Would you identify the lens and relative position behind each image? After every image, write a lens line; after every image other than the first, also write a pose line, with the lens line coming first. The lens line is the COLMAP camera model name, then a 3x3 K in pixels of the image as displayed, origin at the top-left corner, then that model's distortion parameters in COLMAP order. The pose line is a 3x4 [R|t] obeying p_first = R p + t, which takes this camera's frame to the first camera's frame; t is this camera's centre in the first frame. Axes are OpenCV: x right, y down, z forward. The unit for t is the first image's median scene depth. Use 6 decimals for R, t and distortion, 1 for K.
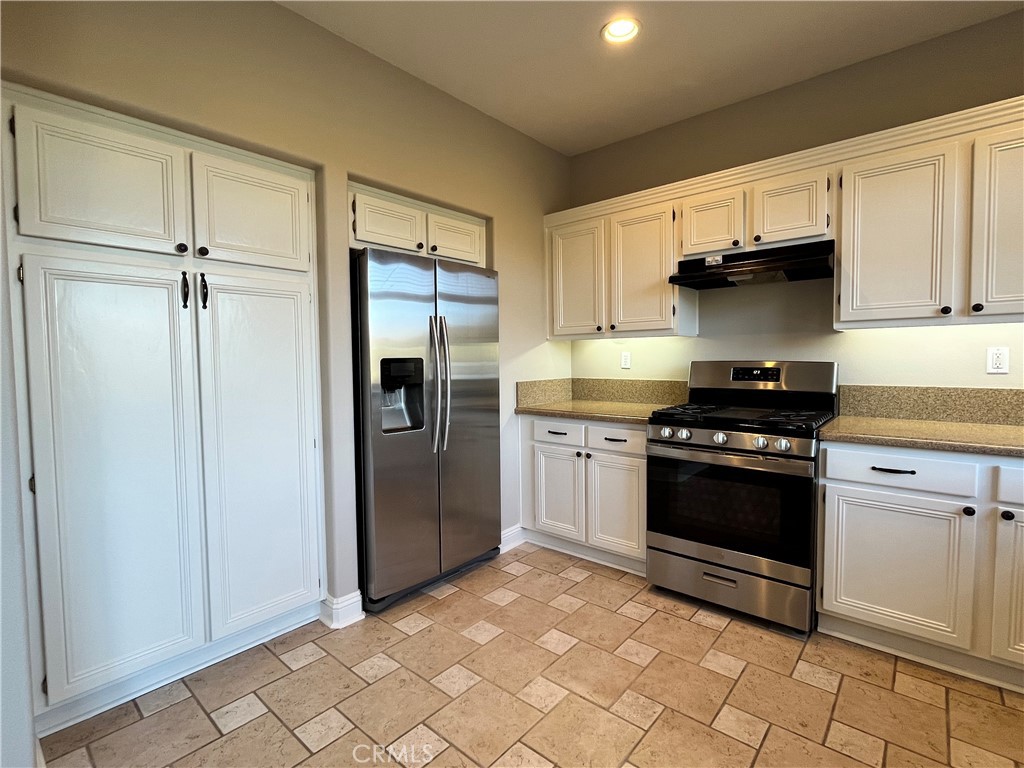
lens RADIAL K [[490.0, 0, 510.1], [0, 490.0, 377.6], [0, 0, 1]] dist [-0.002307, 0.000184]
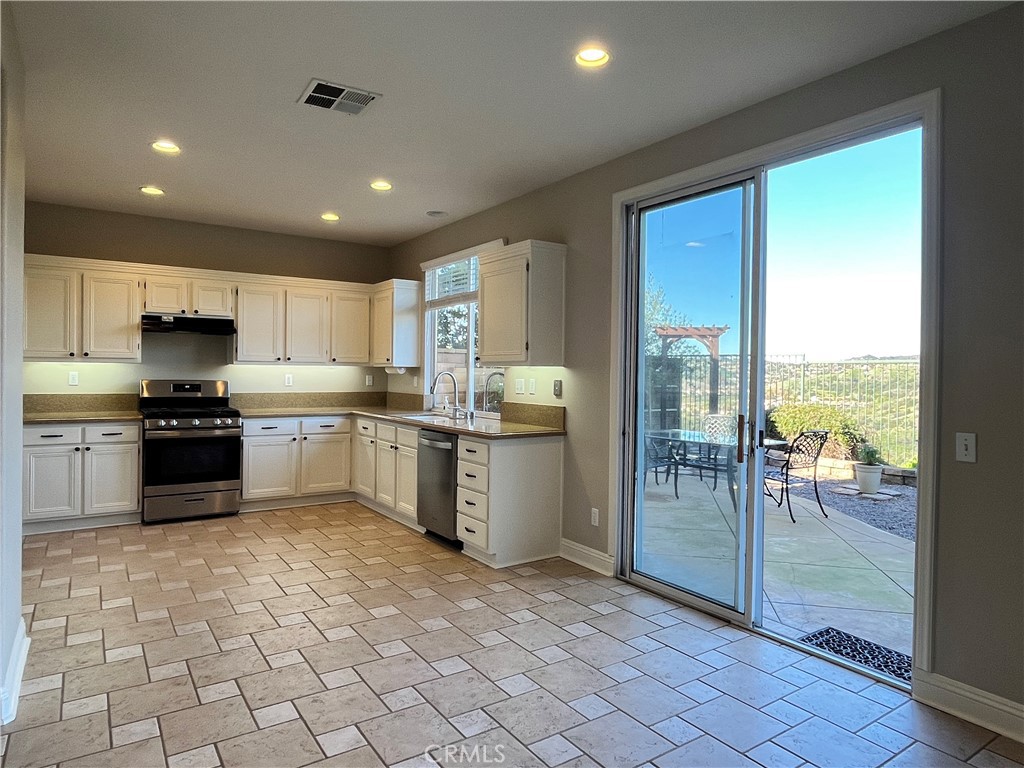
lens RADIAL K [[646.0, 0, 510.4], [0, 646.0, 377.2], [0, 0, 1]] dist [0.014370, -0.007833]
pose [[0.268600, 0.006290, 0.963231, -1.453367], [0.025110, 0.999593, -0.013529, 0.015307], [-0.962924, 0.027820, 0.268333, -0.724701]]
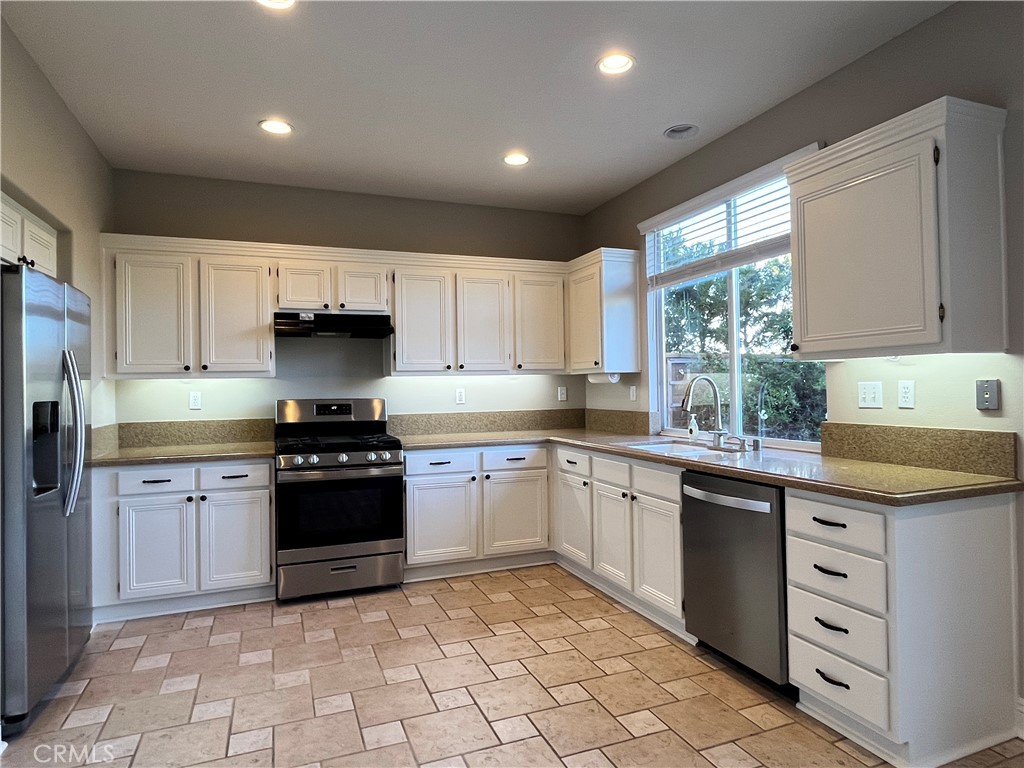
lens RADIAL K [[620.1, 0, 514.8], [0, 620.1, 375.9], [0, 0, 1]] dist [0.004844, -0.002698]
pose [[0.461764, 0.019330, 0.886792, -0.751333], [0.048810, 0.997694, -0.047164, 0.004848], [-0.885659, 0.065063, 0.459755, -0.161605]]
